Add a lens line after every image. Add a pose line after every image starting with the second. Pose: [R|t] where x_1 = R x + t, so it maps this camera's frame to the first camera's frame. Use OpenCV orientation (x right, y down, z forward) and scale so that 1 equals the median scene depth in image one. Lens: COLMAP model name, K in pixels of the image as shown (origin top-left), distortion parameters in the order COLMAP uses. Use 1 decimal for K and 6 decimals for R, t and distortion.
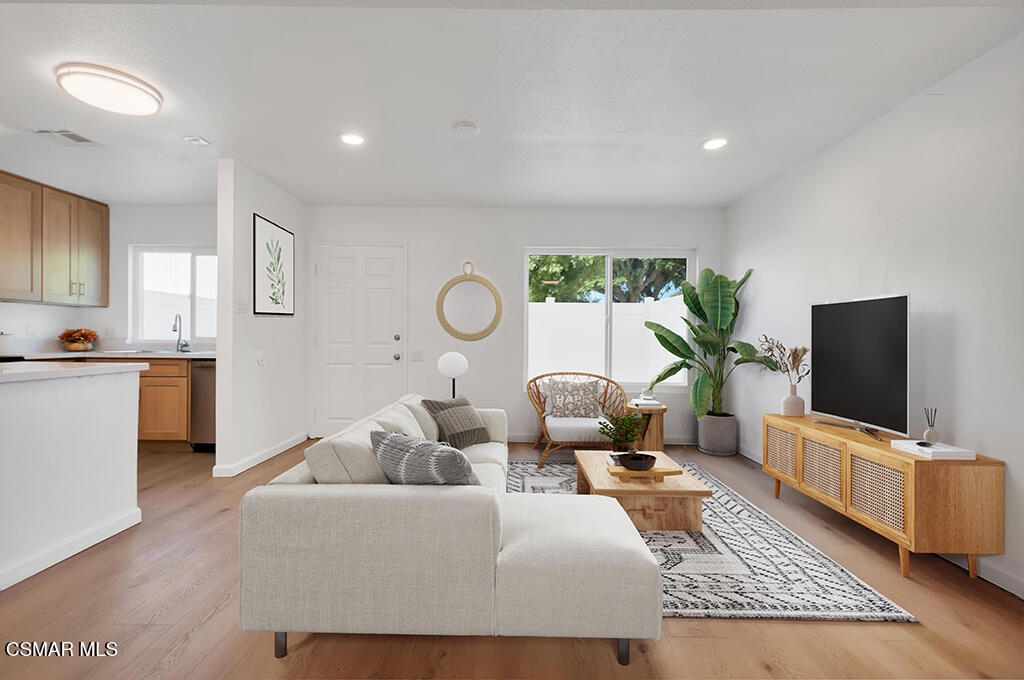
lens RADIAL K [[464.2, 0, 505.6], [0, 464.2, 337.0], [0, 0, 1]] dist [0.000691, -0.000094]
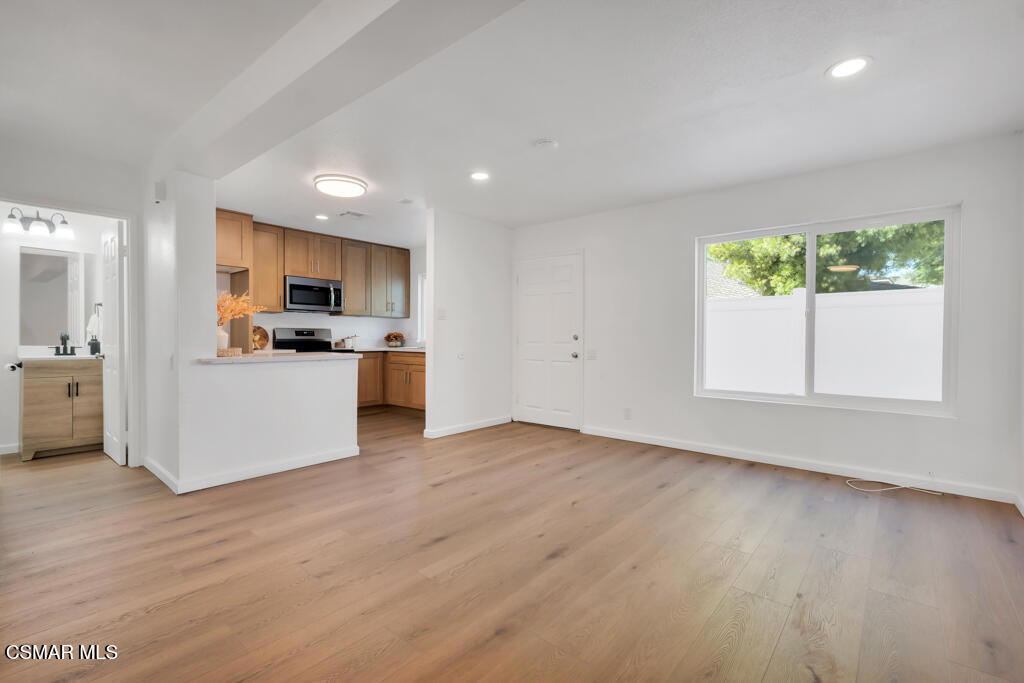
lens RADIAL K [[461.0, 0, 505.8], [0, 461.0, 343.9], [0, 0, 1]] dist [-0.000280, -0.000151]
pose [[0.764161, 0.005872, -0.644998, 0.355522], [0.002319, 0.999927, 0.011850, 0.002802], [0.645021, -0.010551, 0.764092, 0.072701]]
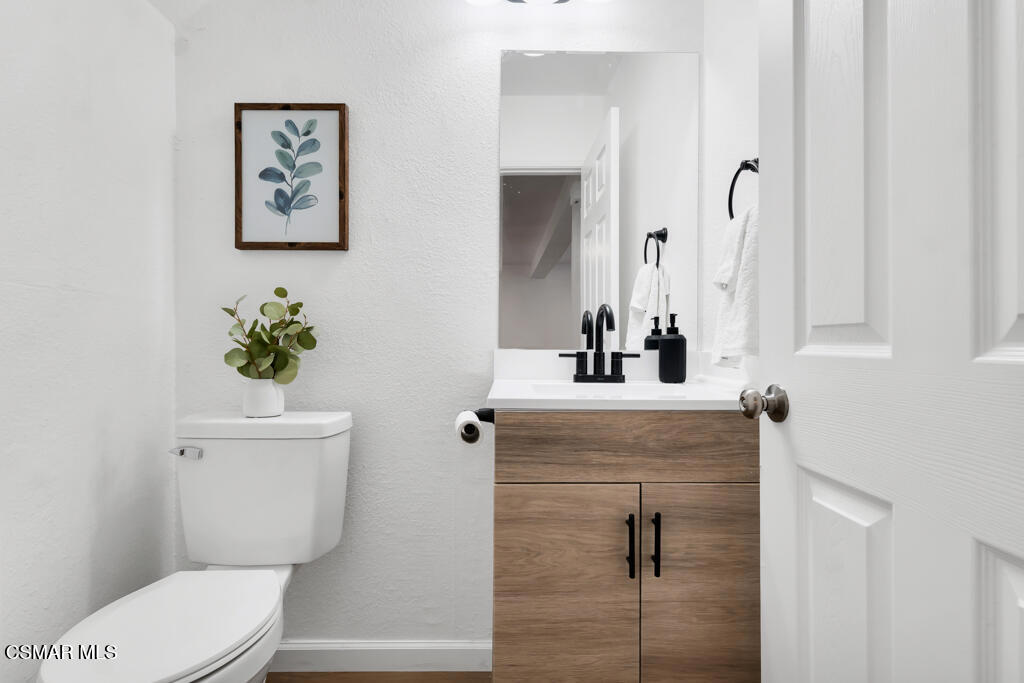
lens RADIAL K [[461.0, 0, 505.8], [0, 461.0, 343.9], [0, 0, 1]] dist [-0.000280, -0.000151]
pose [[0.009822, -0.000692, -0.999952, -0.692204], [0.006870, 0.999976, -0.000625, 0.012175], [0.999928, -0.006863, 0.009827, 0.153494]]
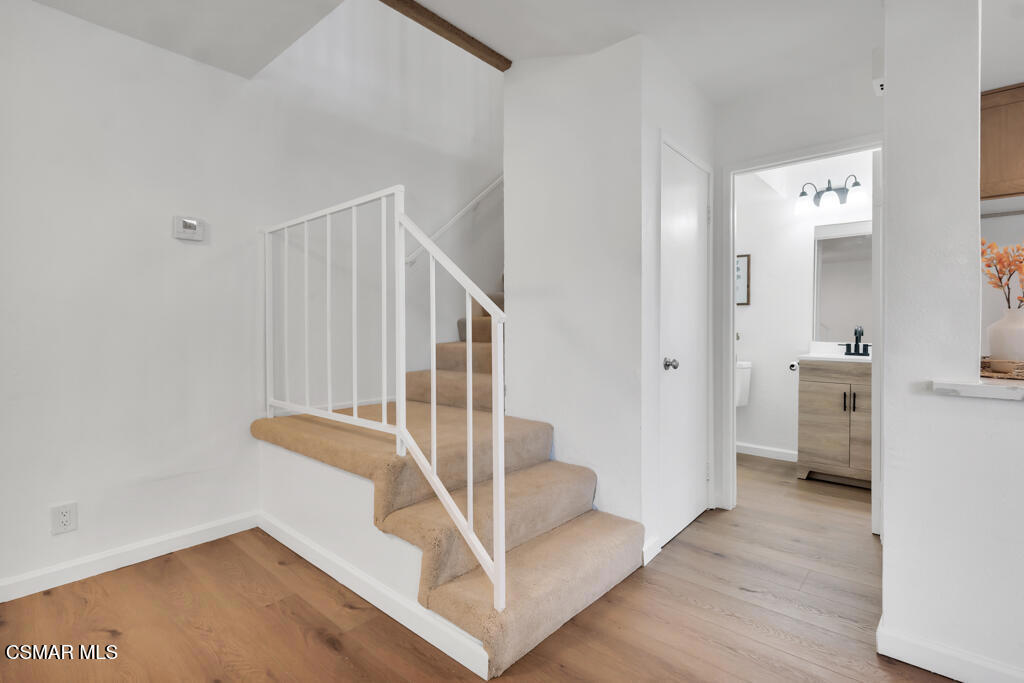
lens RADIAL K [[487.1, 0, 511.5], [0, 487.1, 326.5], [0, 0, 1]] dist [0.005033, 0.000636]
pose [[-0.656808, -0.009645, -0.753996, -0.010519], [-0.005941, 0.999953, -0.007617, -0.001614], [0.754035, -0.000524, -0.656834, 0.316832]]
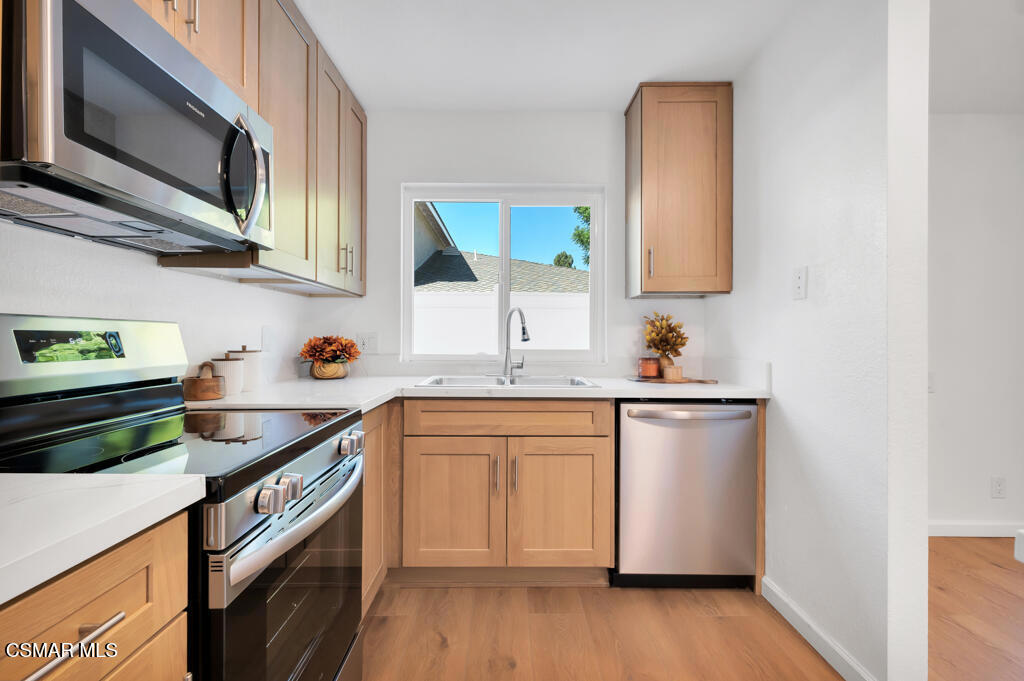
lens RADIAL K [[464.2, 0, 505.6], [0, 464.2, 337.5], [0, 0, 1]] dist [0.000691, -0.000094]
pose [[0.999935, -0.003520, 0.010799, -0.737869], [0.003509, 0.999993, 0.001045, -0.016648], [-0.010803, -0.001007, 0.999941, 0.475877]]
